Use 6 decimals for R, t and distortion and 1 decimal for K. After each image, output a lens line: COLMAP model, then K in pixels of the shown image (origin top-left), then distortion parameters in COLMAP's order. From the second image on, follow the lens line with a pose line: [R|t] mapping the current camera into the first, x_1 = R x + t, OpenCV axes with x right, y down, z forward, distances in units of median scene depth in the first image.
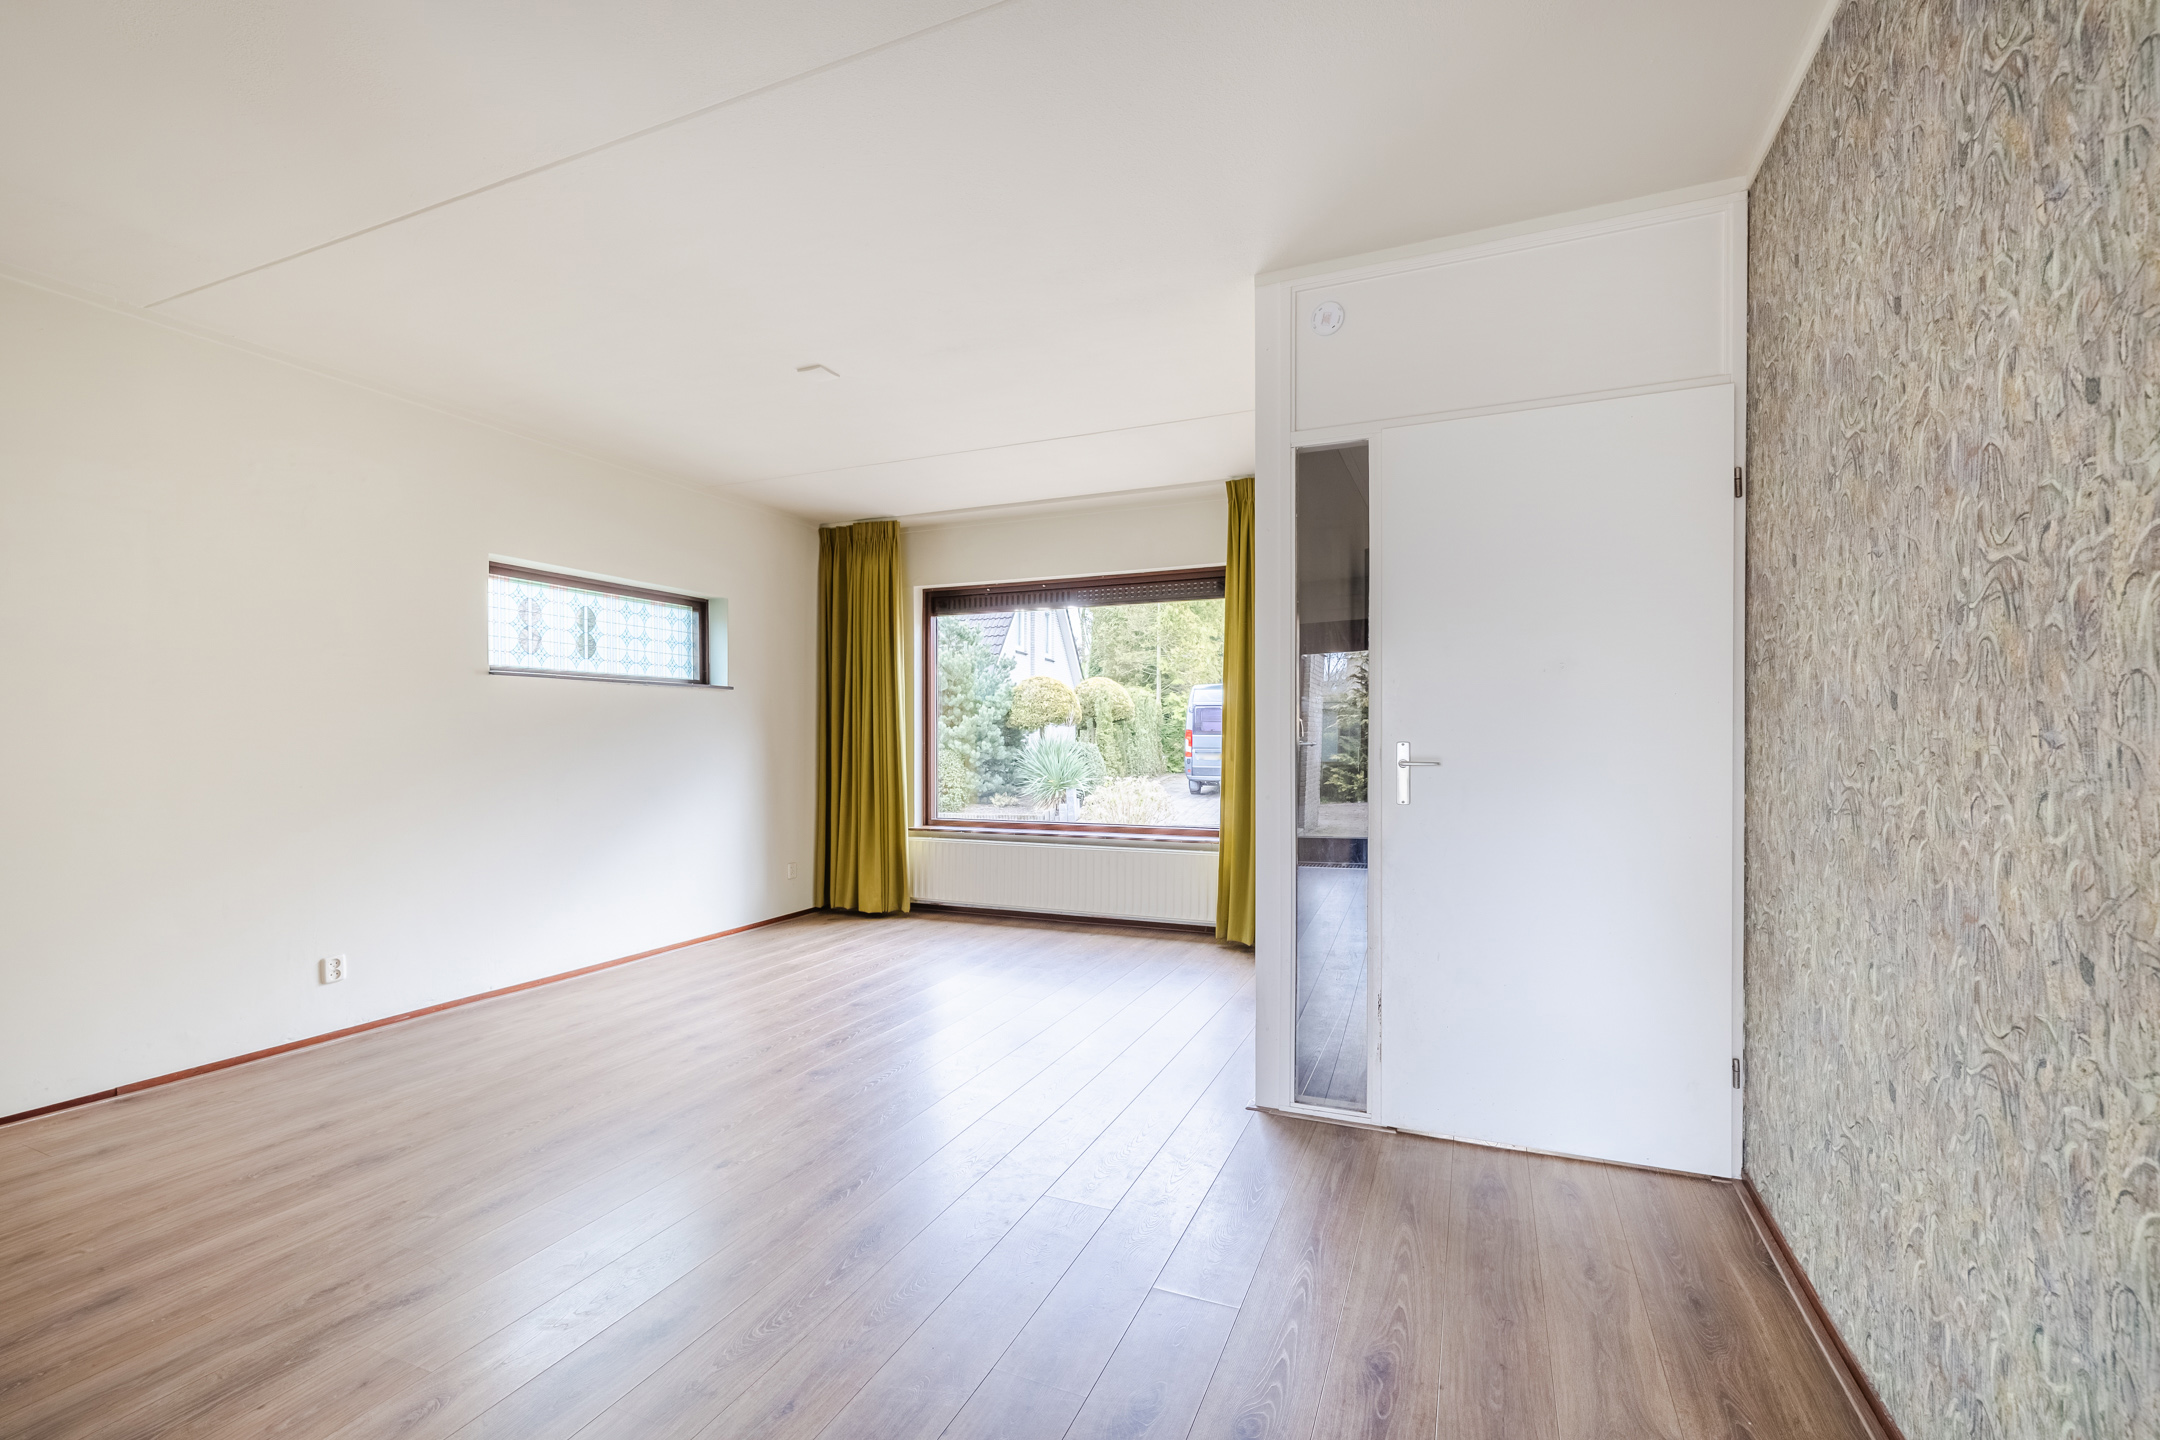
lens RADIAL K [[935.3, 0, 1074.9], [0, 935.3, 743.2], [0, 0, 1]] dist [0.003034, 0.000015]
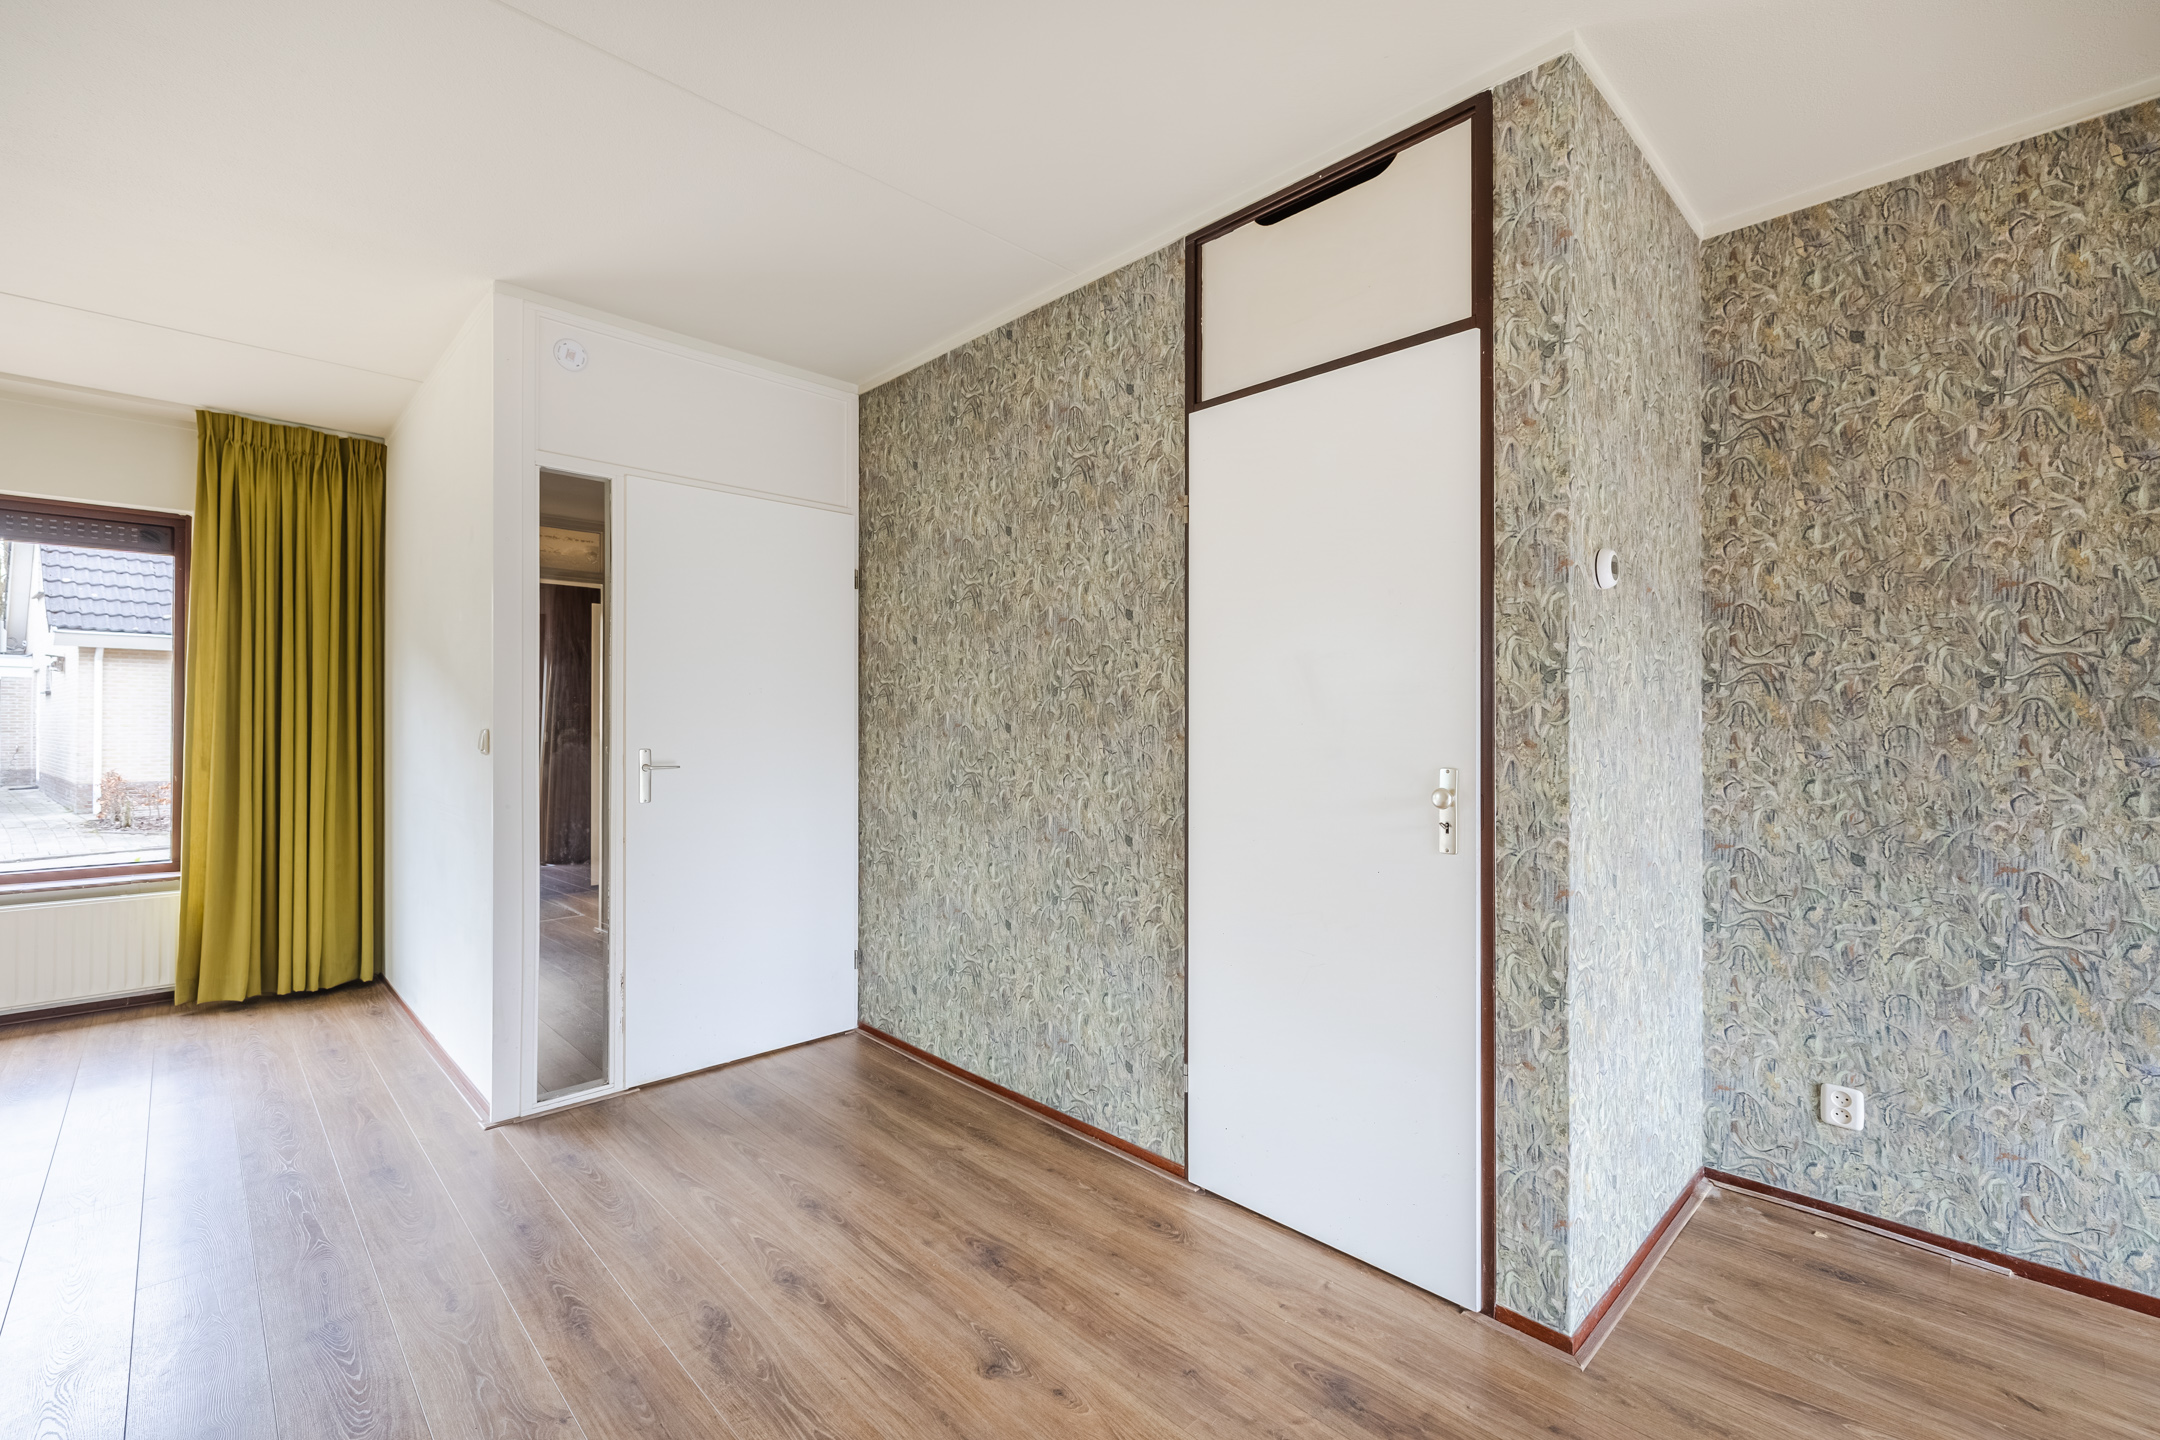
lens RADIAL K [[921.3, 0, 1082.2], [0, 921.3, 718.4], [0, 0, 1]] dist [0.000946, 0.000106]
pose [[0.377067, 0.009213, 0.926140, -0.249451], [0.003384, 0.999930, -0.011325, -0.012270], [-0.926180, 0.007404, 0.377010, 0.032883]]
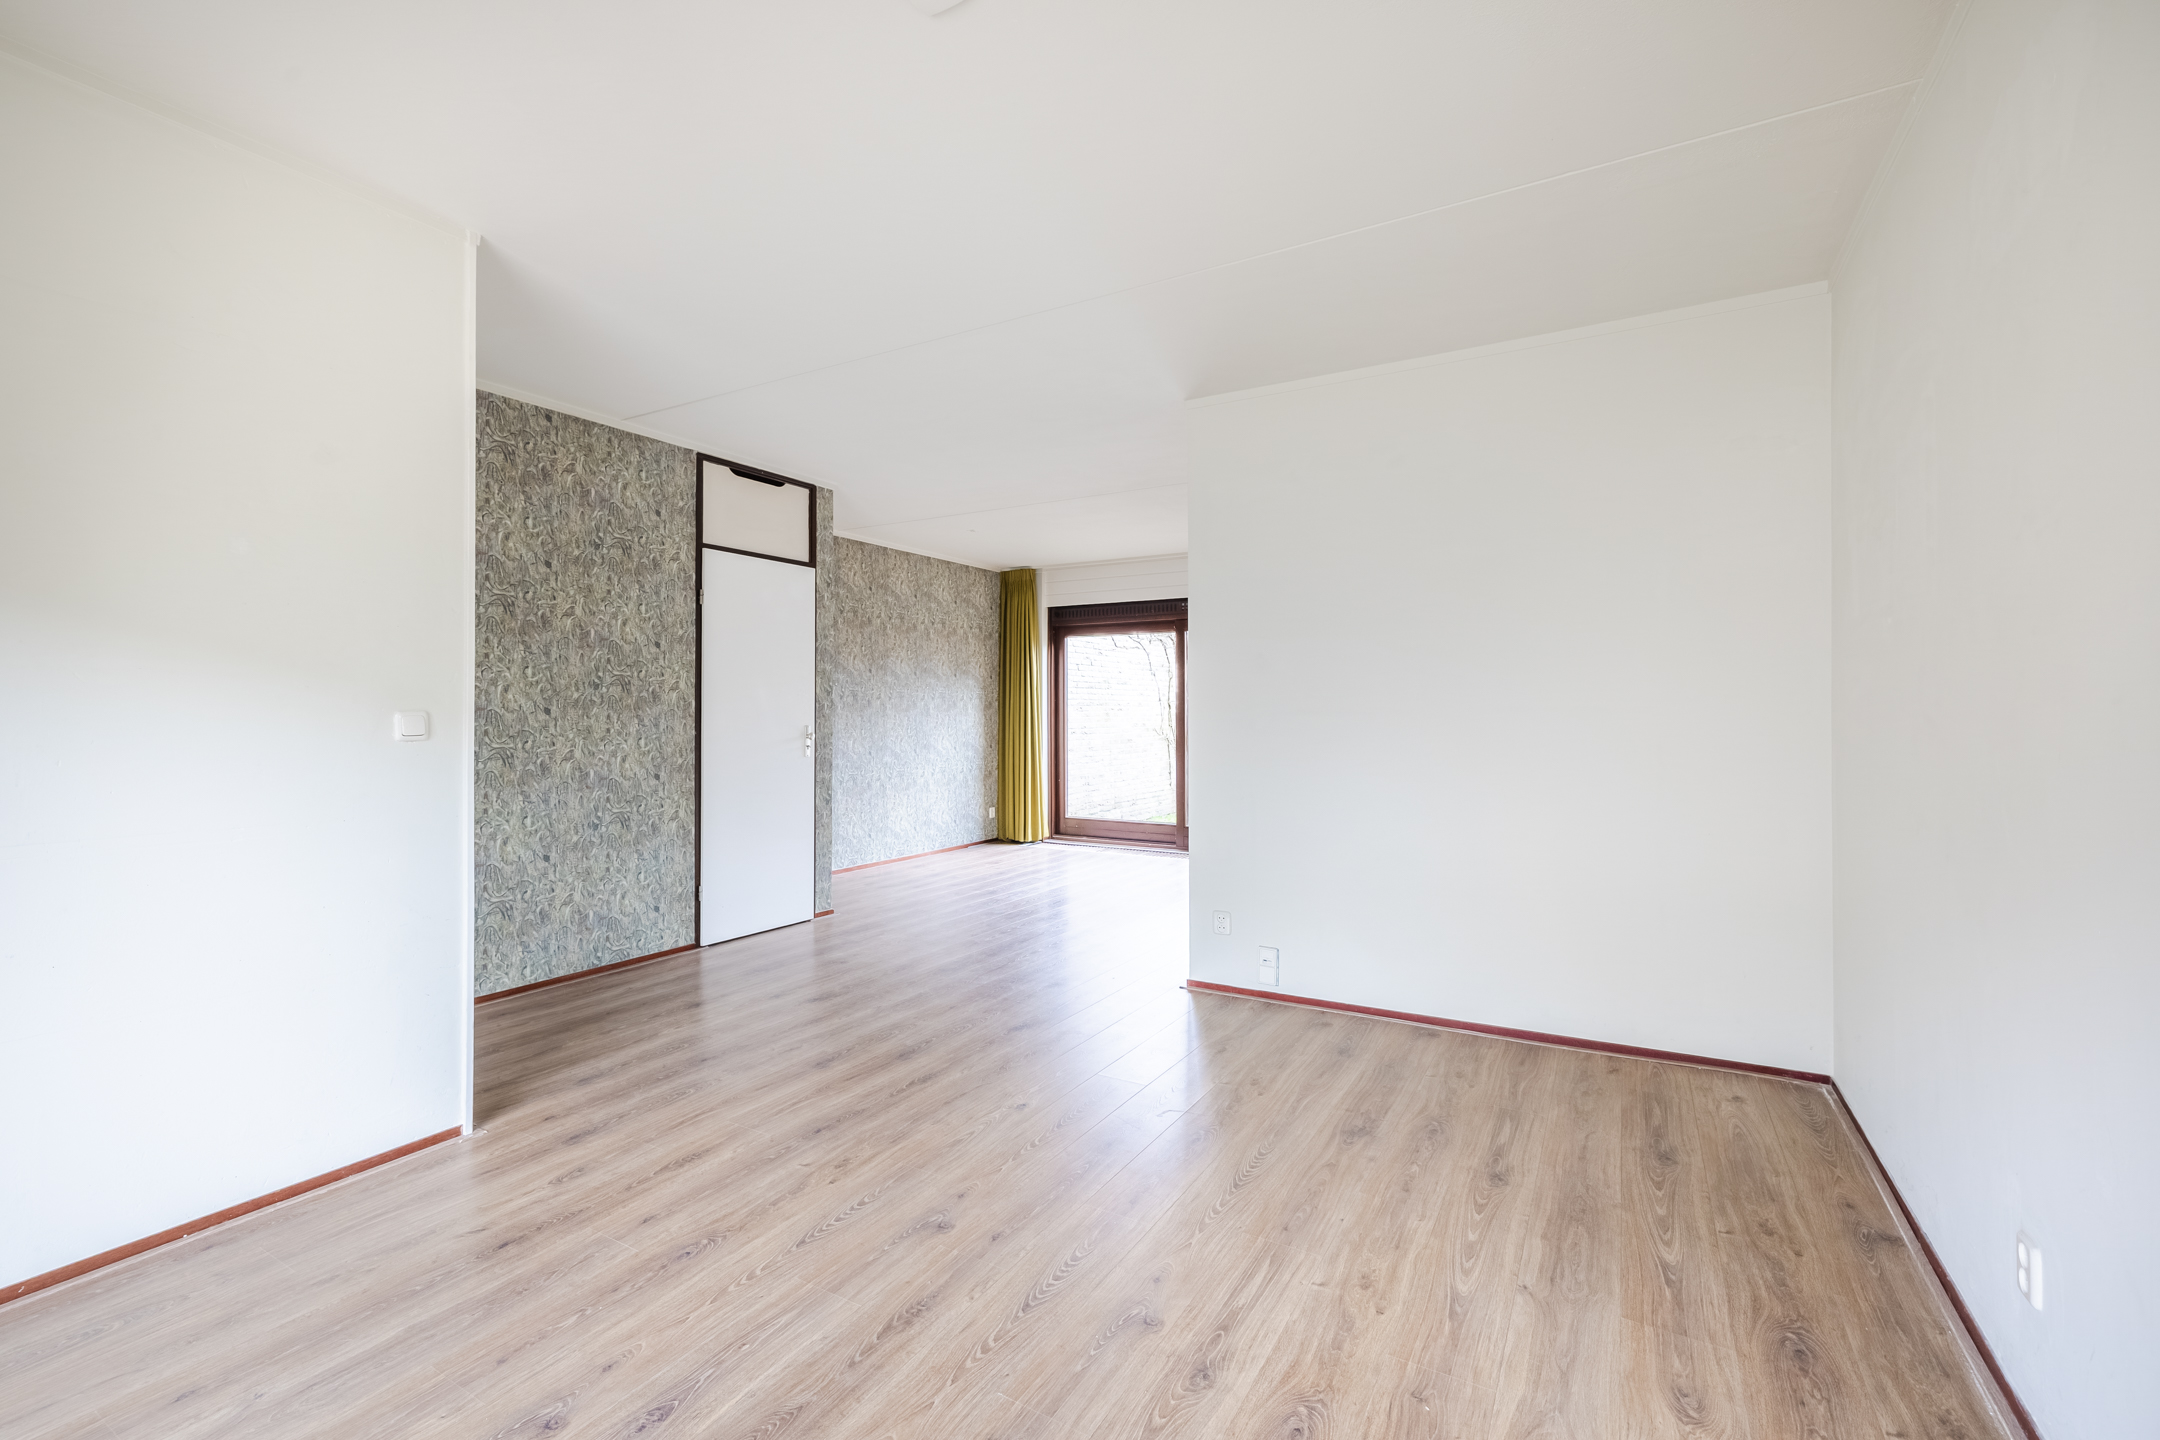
lens RADIAL K [[924.9, 0, 1079.6], [0, 924.9, 704.3], [0, 0, 1]] dist [0.001461, 0.000243]
pose [[-0.992774, 0.005855, 0.119860, -0.268515], [0.005301, 0.999974, -0.004940, -0.012578], [-0.119885, -0.004269, -0.992779, 0.968202]]
